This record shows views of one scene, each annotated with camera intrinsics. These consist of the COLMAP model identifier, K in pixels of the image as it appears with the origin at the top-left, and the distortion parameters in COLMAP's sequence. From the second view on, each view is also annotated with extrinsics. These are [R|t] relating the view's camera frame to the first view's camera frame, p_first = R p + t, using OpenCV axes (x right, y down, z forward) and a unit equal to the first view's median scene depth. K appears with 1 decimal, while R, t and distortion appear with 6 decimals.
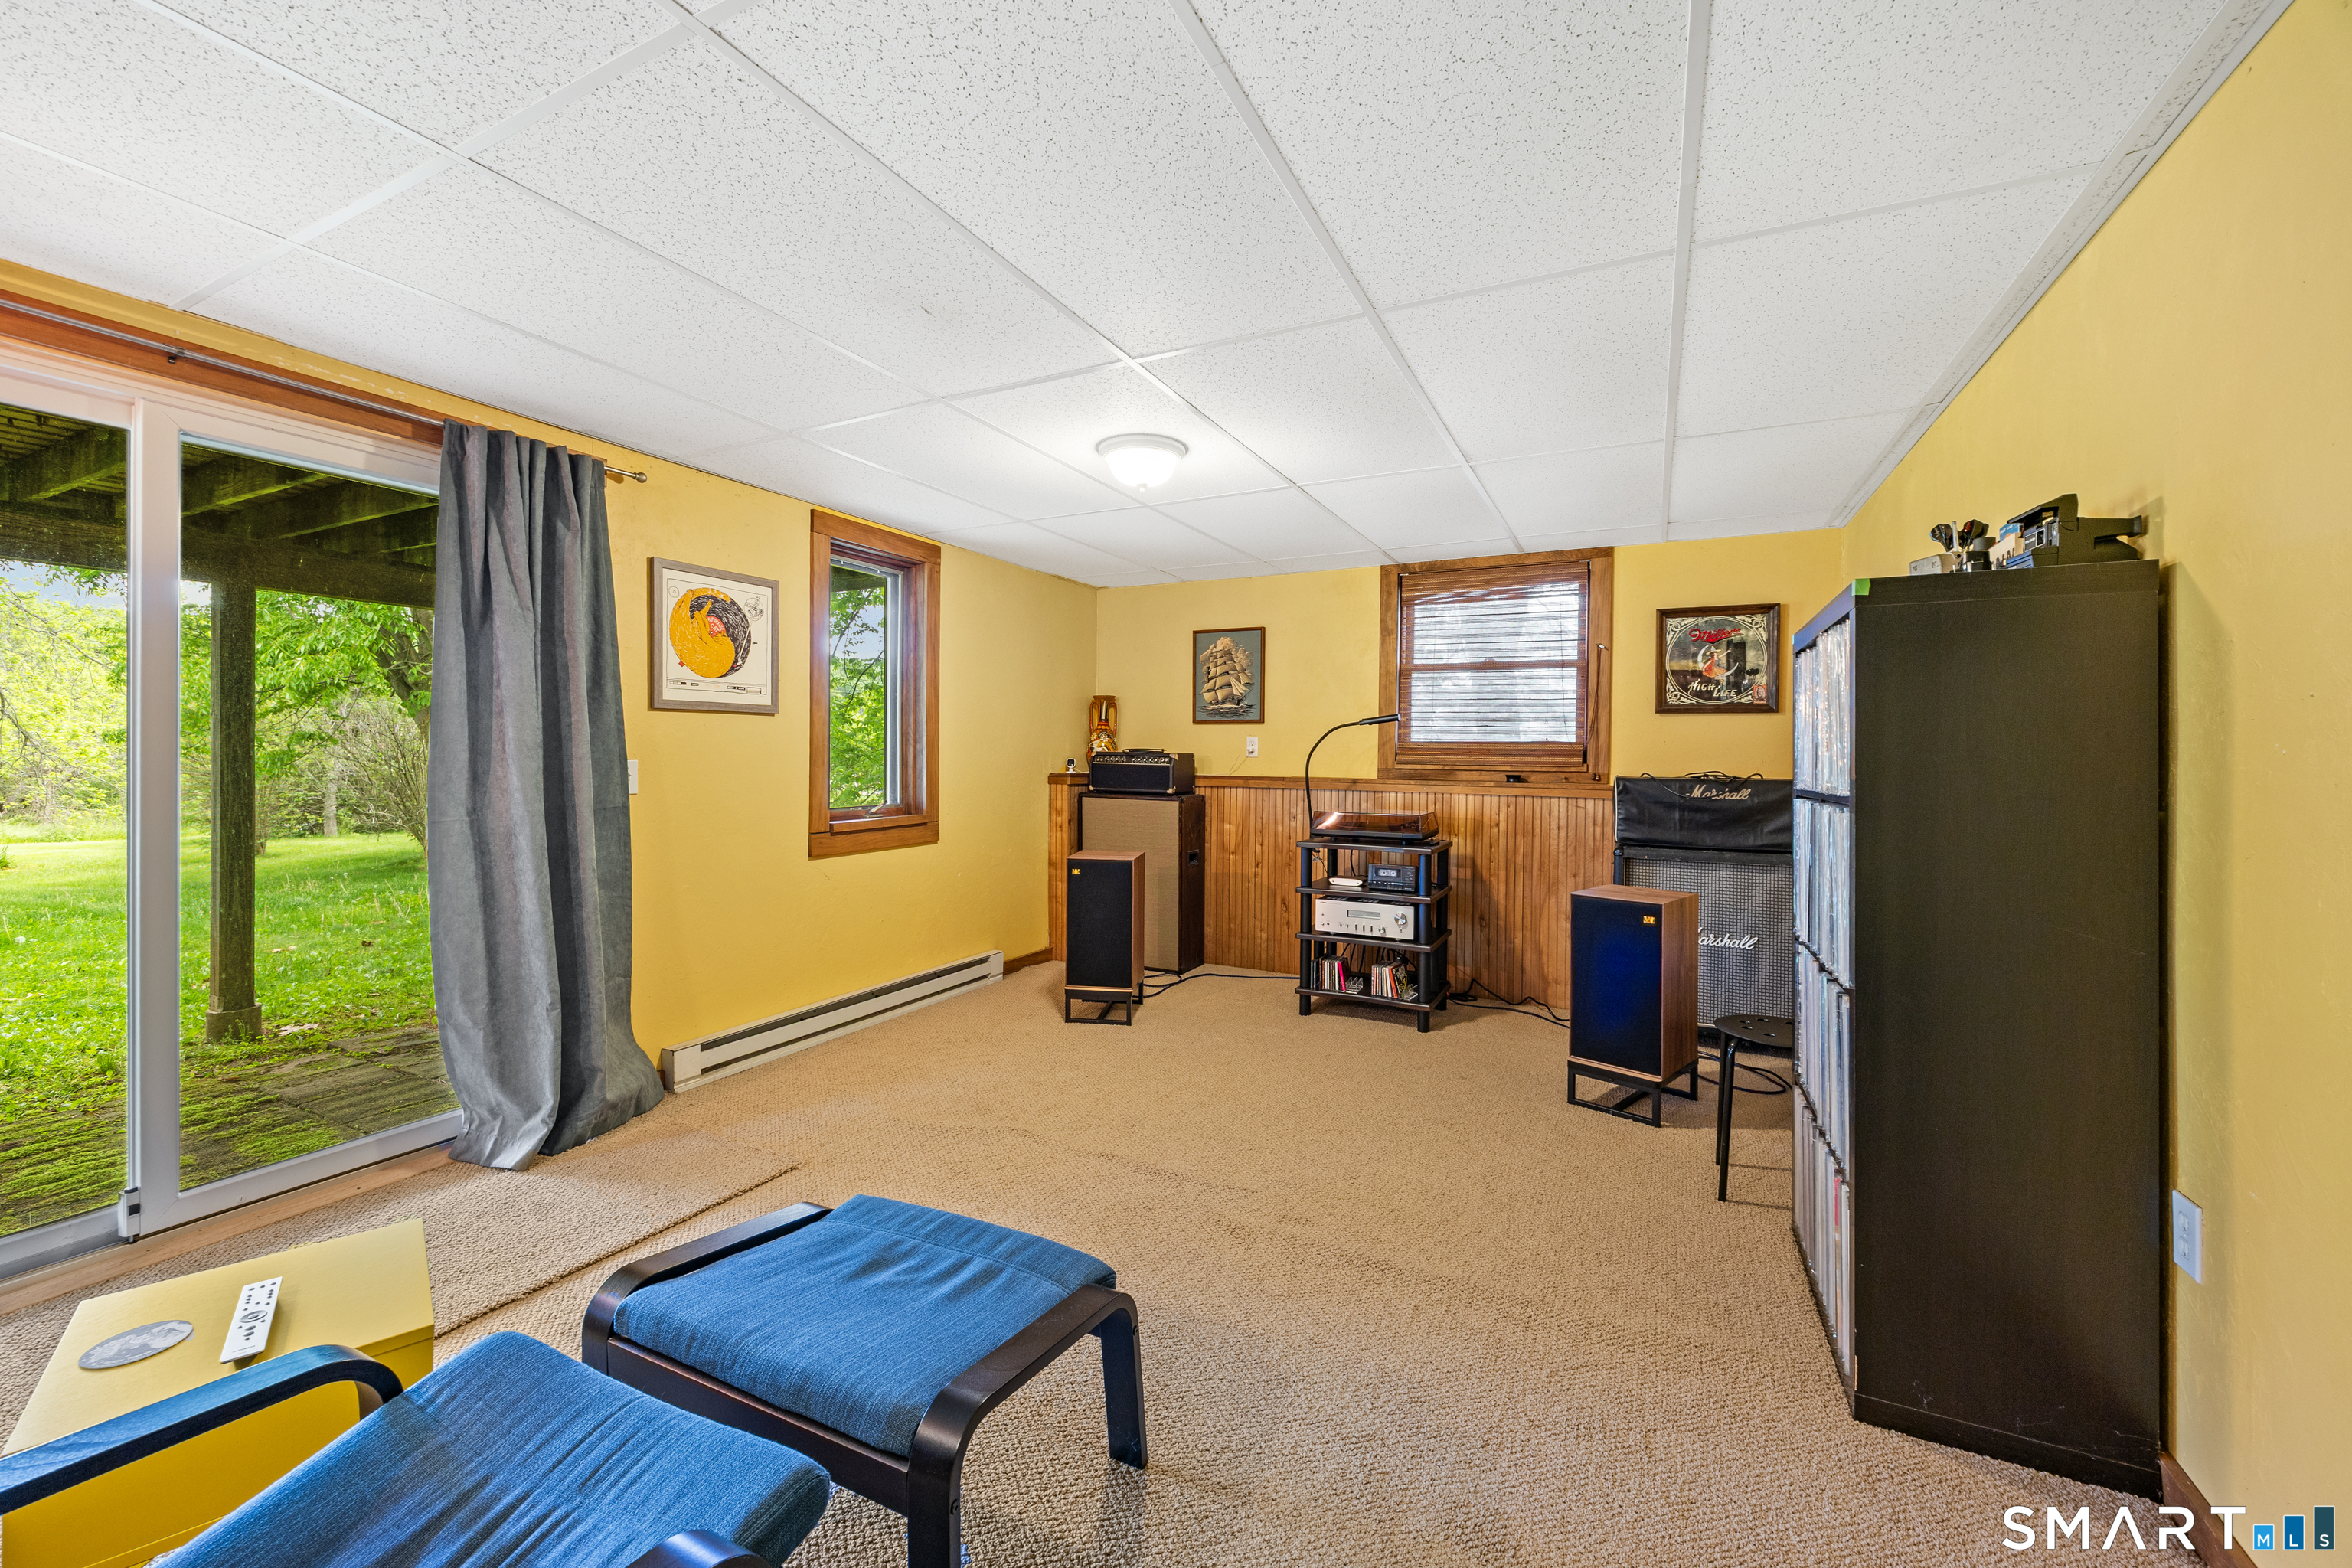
lens RADIAL K [[917.2, 0, 1174.2], [0, 917.2, 767.6], [0, 0, 1]] dist [0.001126, 0.000801]
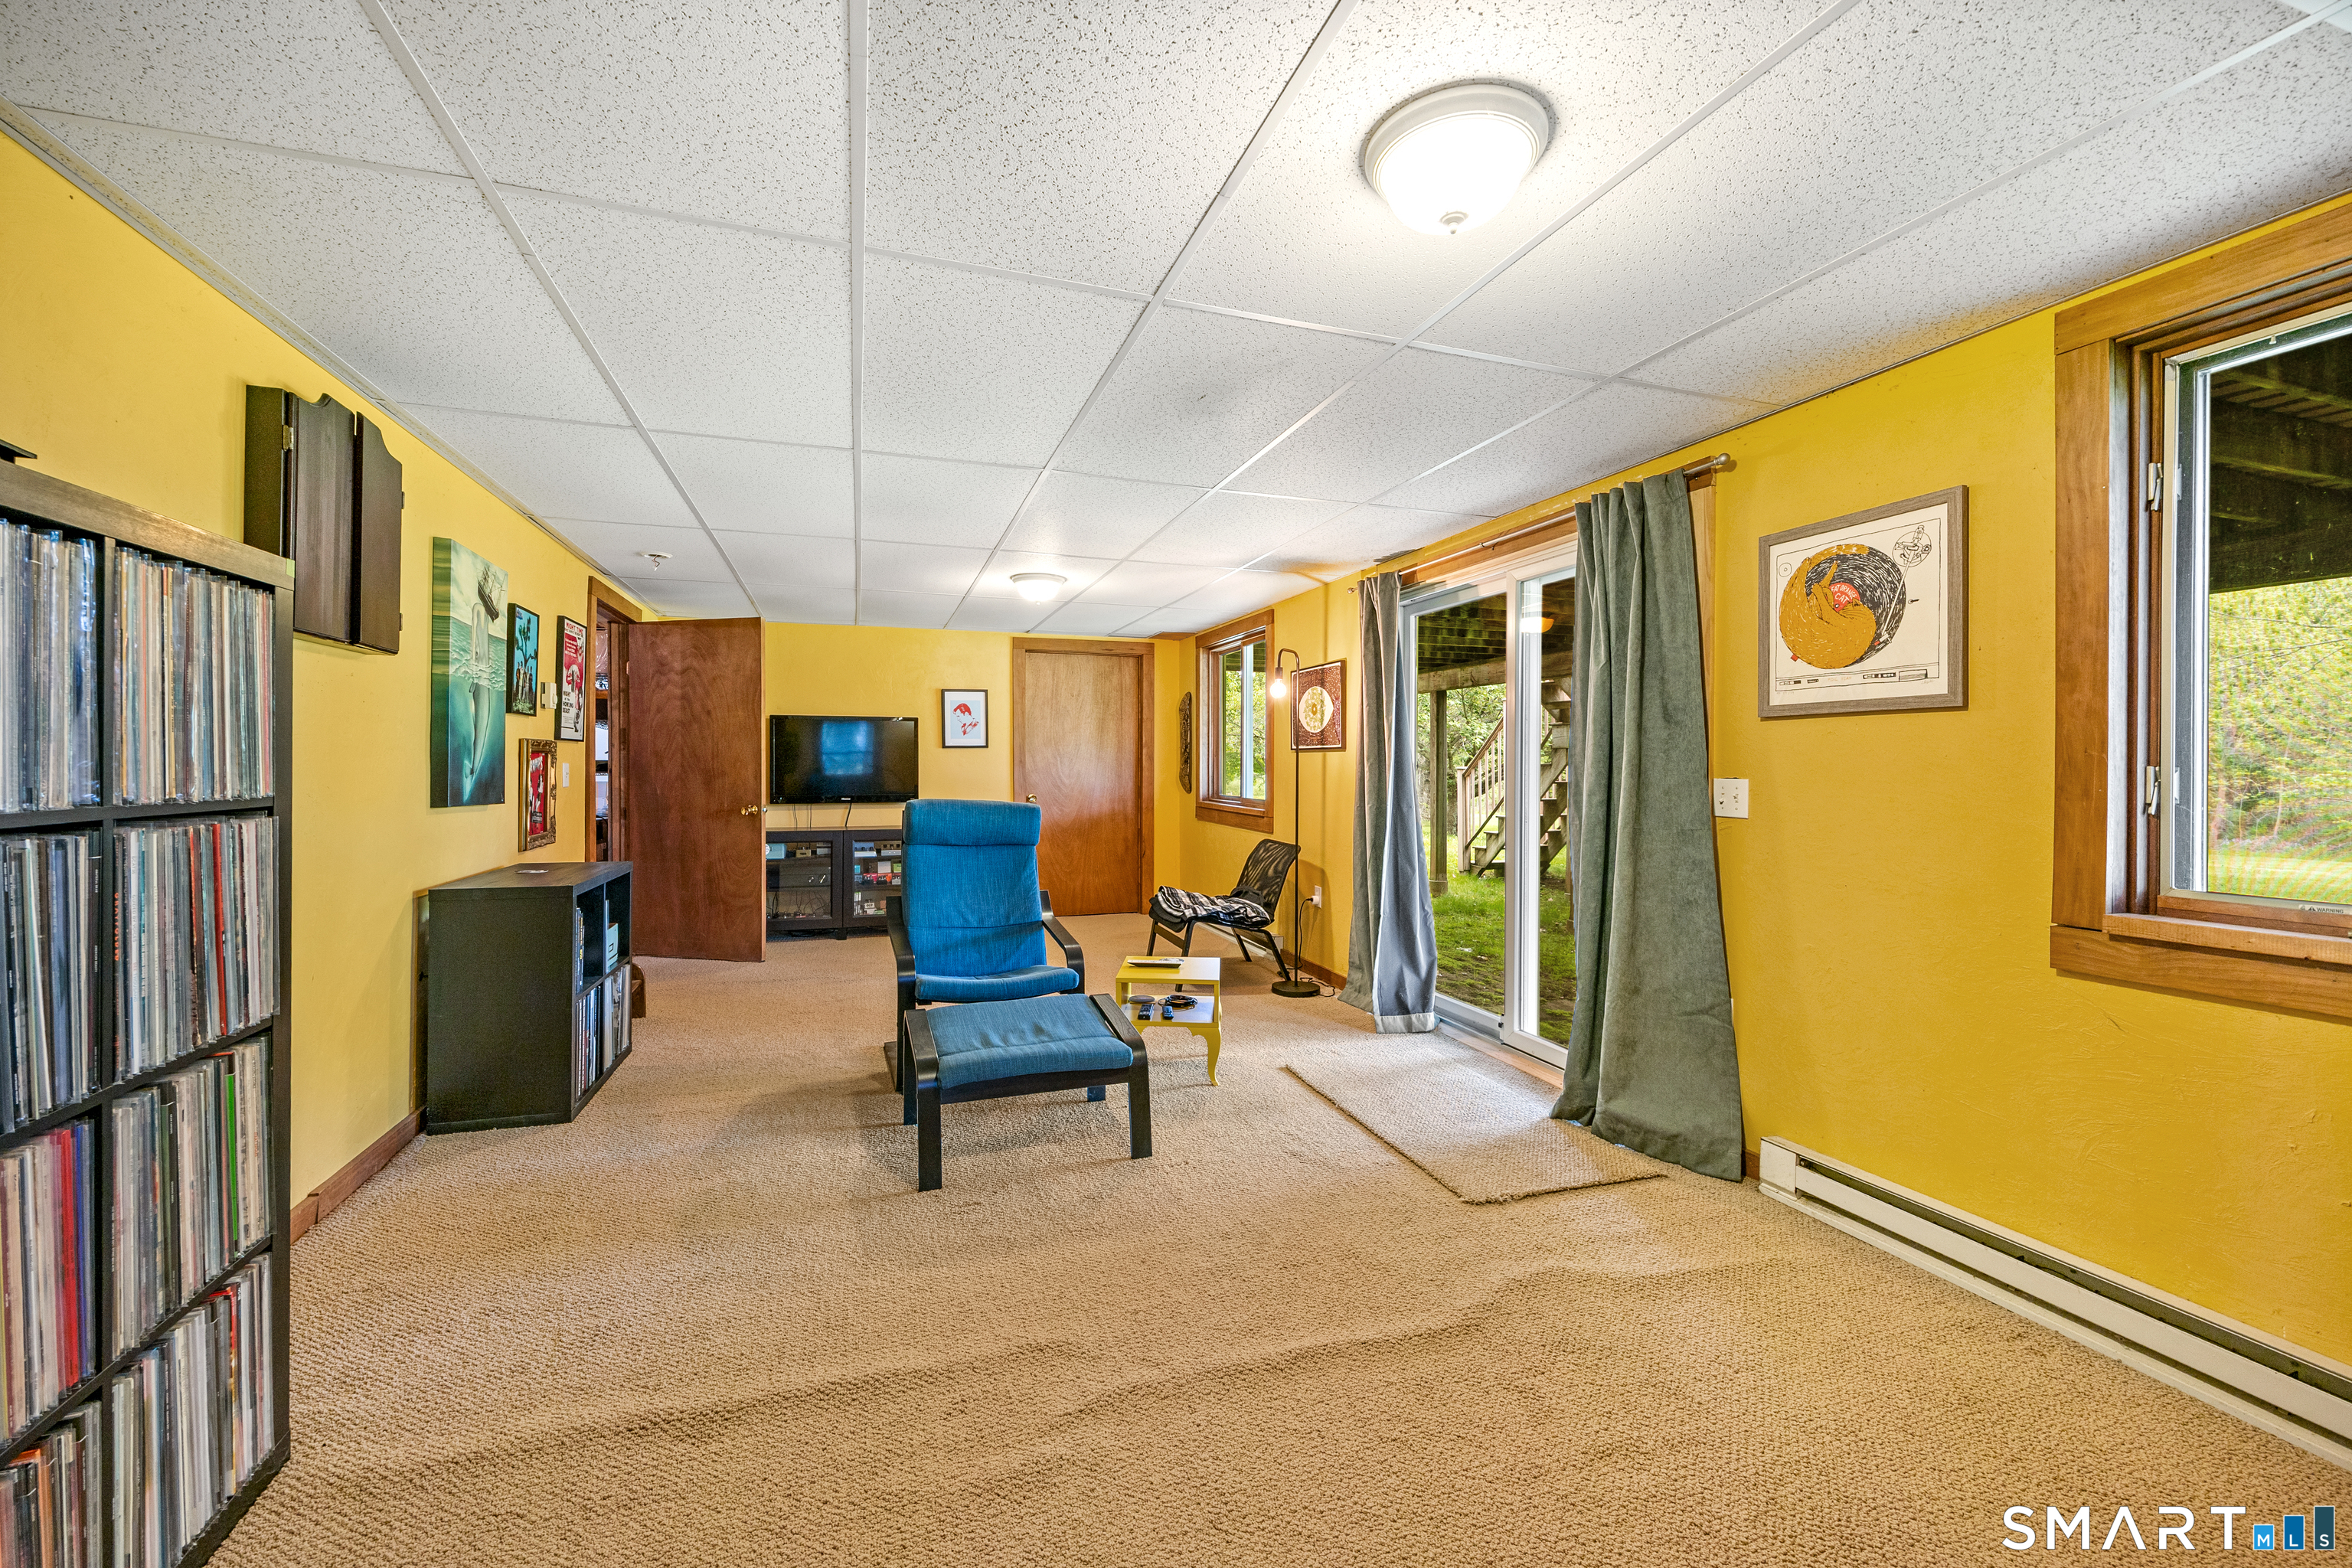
lens RADIAL K [[917.2, 0, 1162.5], [0, 917.2, 773.1], [0, 0, 1]] dist [0.001126, 0.000801]
pose [[-0.701617, -0.005694, -0.712532, 0.386671], [-0.022665, 0.999640, 0.014330, -0.013047], [0.712194, 0.026204, -0.701494, 1.127117]]
